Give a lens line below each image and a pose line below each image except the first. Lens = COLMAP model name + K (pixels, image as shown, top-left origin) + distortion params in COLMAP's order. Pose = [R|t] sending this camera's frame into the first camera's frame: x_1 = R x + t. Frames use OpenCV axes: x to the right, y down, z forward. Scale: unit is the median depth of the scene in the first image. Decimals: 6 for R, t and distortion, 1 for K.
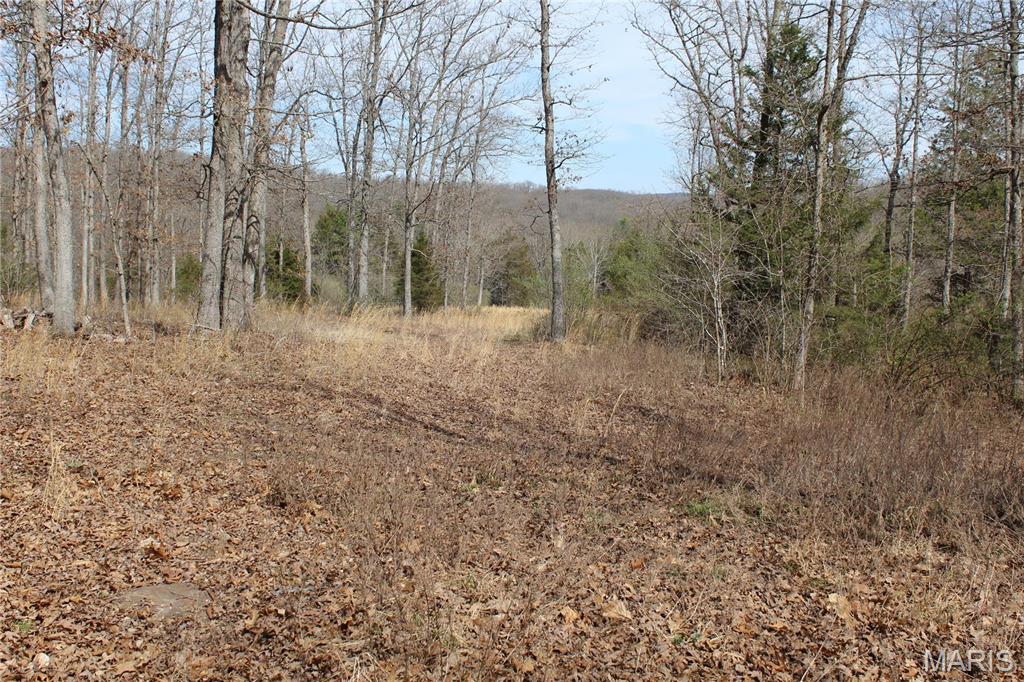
lens RADIAL K [[1171.4, 0, 513.5], [0, 1171.4, 340.9], [0, 0, 1]] dist [-0.002544, 0.000000]
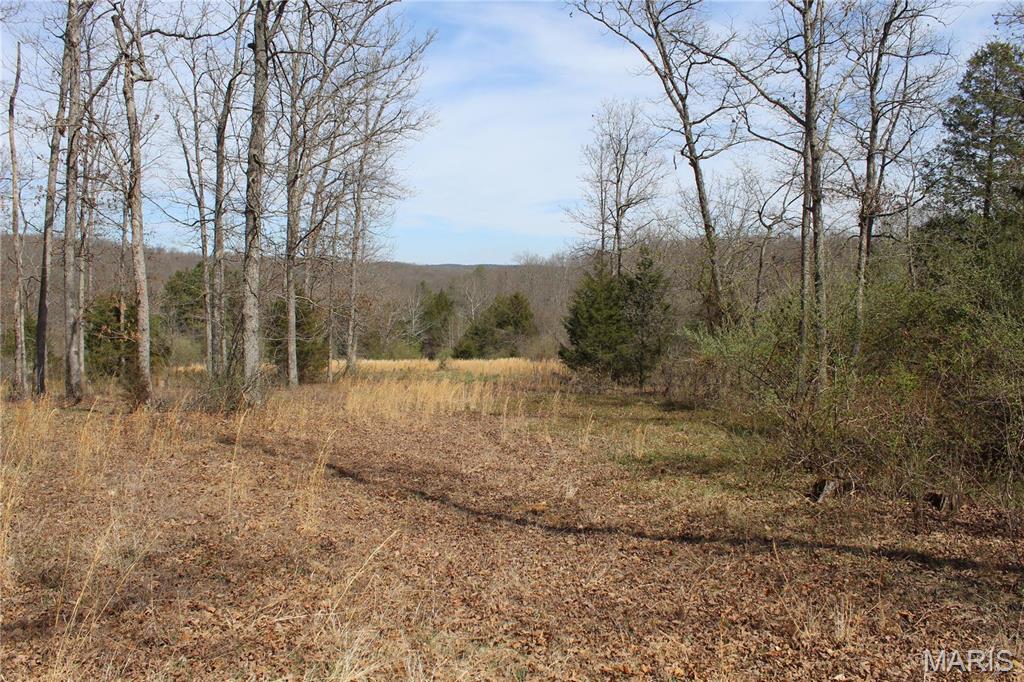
lens RADIAL K [[867.9, 0, 511.6], [0, 867.9, 340.4], [0, 0, 1]] dist [-0.157736, 0.142105]
pose [[0.976057, -0.026245, 0.215927, -0.040106], [0.034793, 0.998750, -0.035880, -0.014920], [-0.214715, 0.042534, 0.975750, 0.250534]]
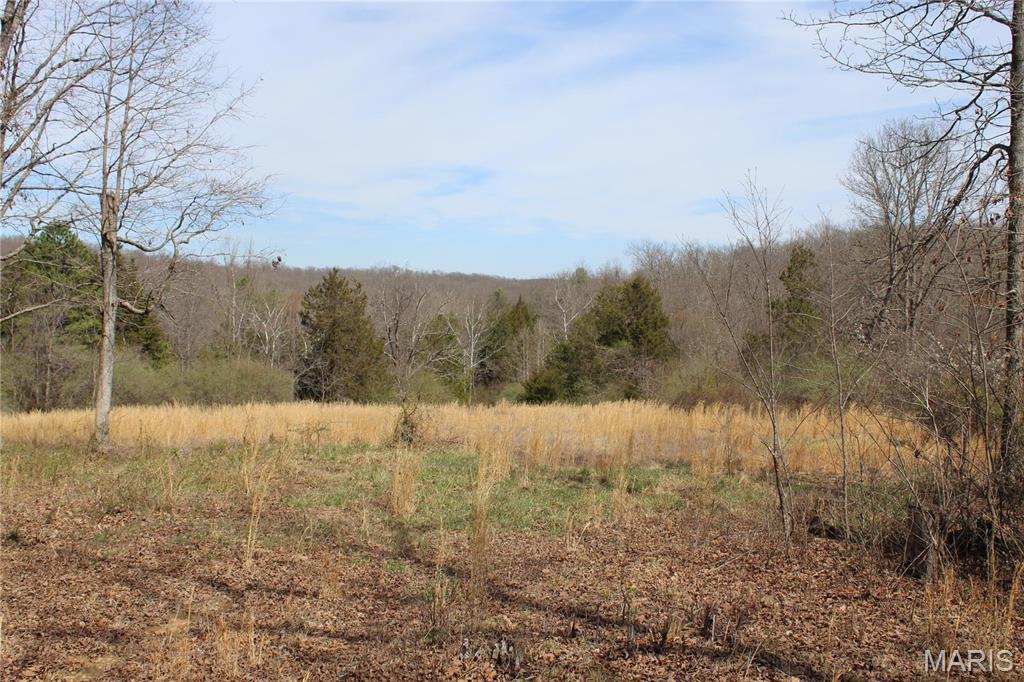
lens RADIAL K [[1098.7, 0, 512.2], [0, 1098.7, 340.6], [0, 0, 1]] dist [0.004570, 0.000000]
pose [[0.993001, -0.016003, 0.117019, 0.018532], [0.024506, 0.997133, -0.071588, -0.020443], [-0.115538, 0.073955, 0.990546, 0.525140]]
